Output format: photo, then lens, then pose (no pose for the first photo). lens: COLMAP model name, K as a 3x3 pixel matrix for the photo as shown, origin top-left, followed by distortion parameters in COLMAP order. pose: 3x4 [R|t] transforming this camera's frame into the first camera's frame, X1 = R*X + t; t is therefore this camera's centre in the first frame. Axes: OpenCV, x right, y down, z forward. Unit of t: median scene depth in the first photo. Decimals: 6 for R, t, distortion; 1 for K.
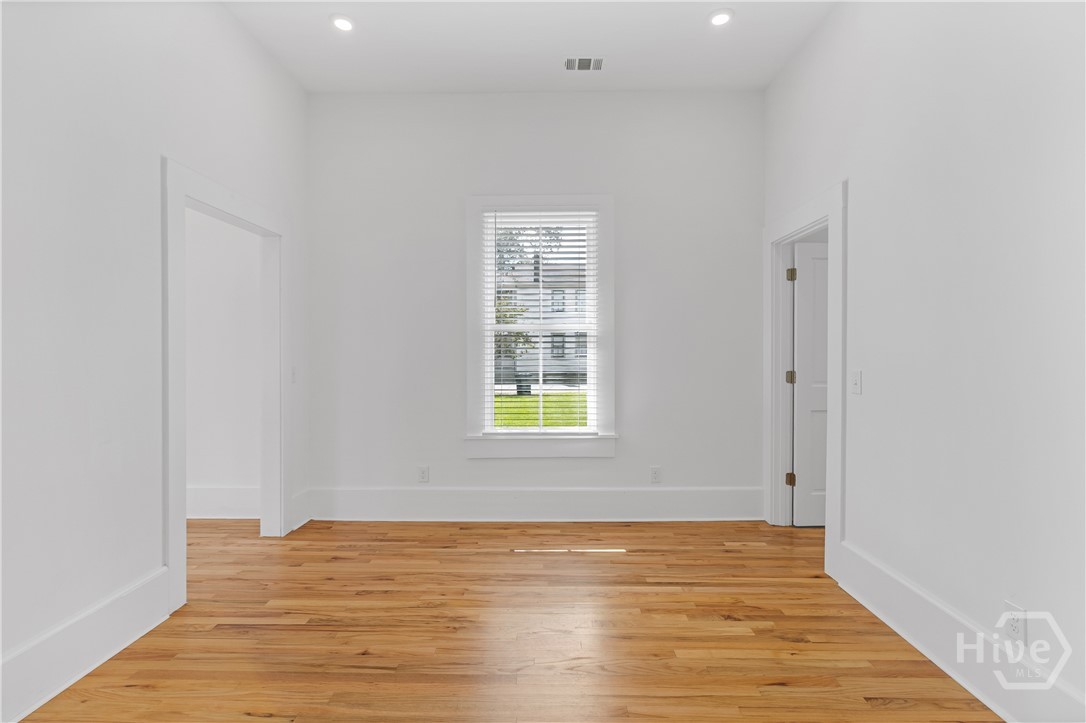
lens RADIAL K [[500.5, 0, 537.2], [0, 500.5, 348.2], [0, 0, 1]] dist [0.001247, -0.000037]
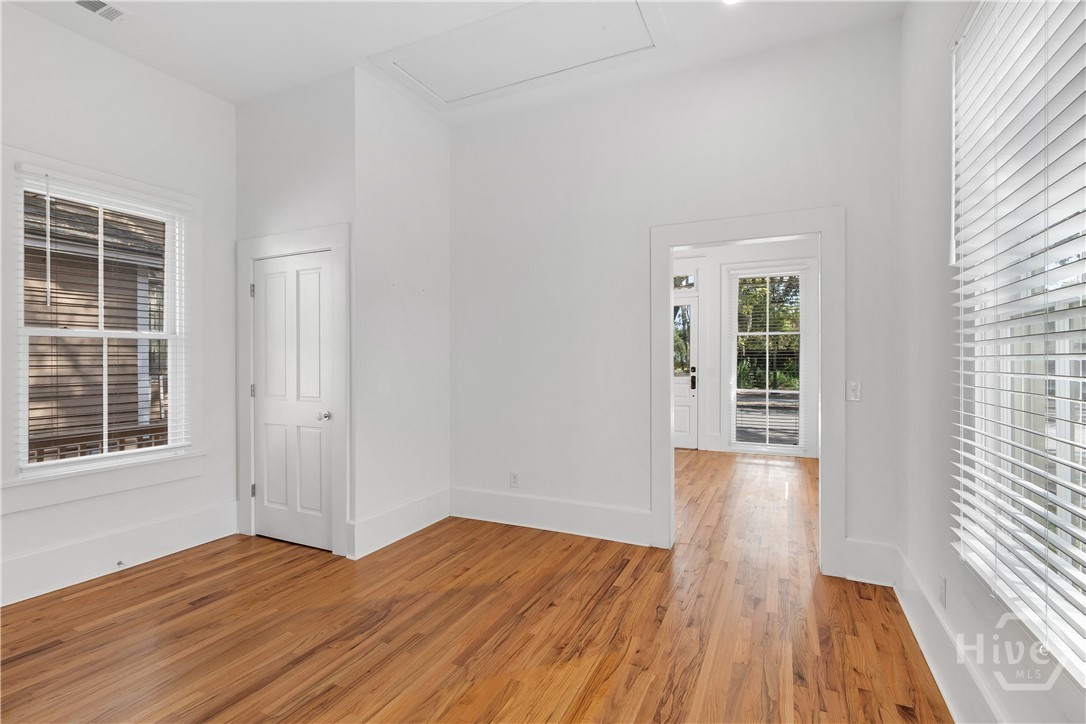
lens RADIAL K [[501.2, 0, 543.0], [0, 501.2, 362.0], [0, 0, 1]] dist [-0.001826, -0.000308]
pose [[-0.405388, 0.005225, -0.914130, 0.650175], [0.008717, 0.999960, 0.001850, -0.004931], [0.914103, -0.007219, -0.405417, 1.190384]]
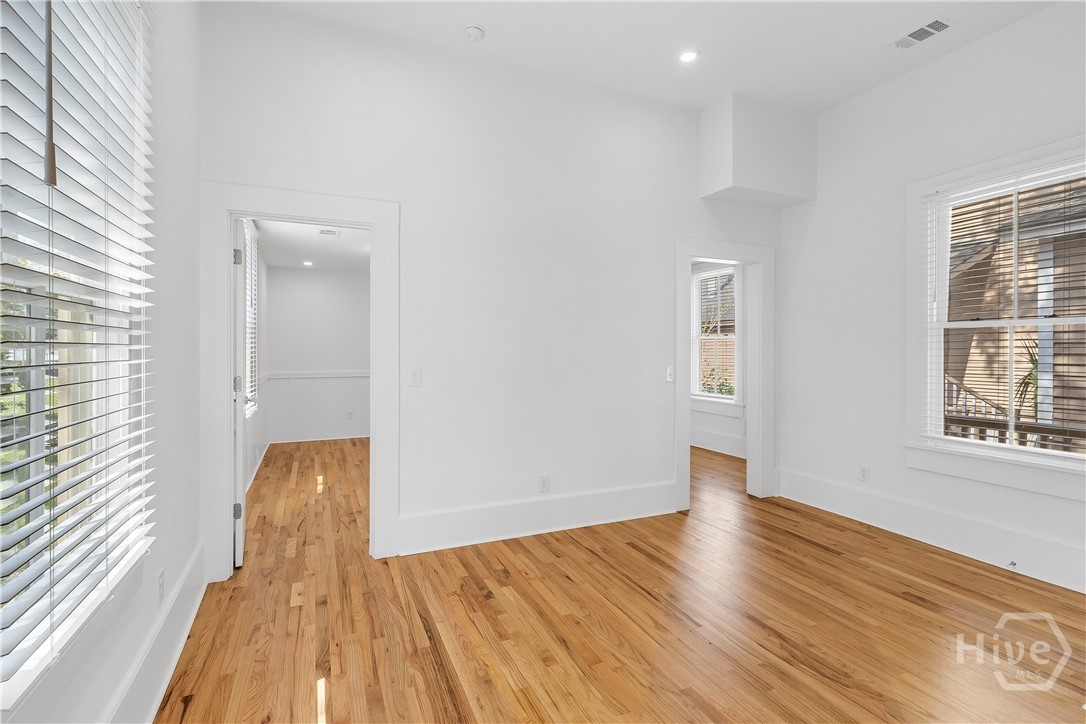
lens RADIAL K [[500.5, 0, 537.2], [0, 500.5, 348.7], [0, 0, 1]] dist [0.001247, -0.000037]
pose [[-0.425471, 0.008135, 0.904936, -0.593657], [-0.006635, 0.999905, -0.012109, 0.005576], [-0.904948, -0.011157, -0.425376, 1.233751]]
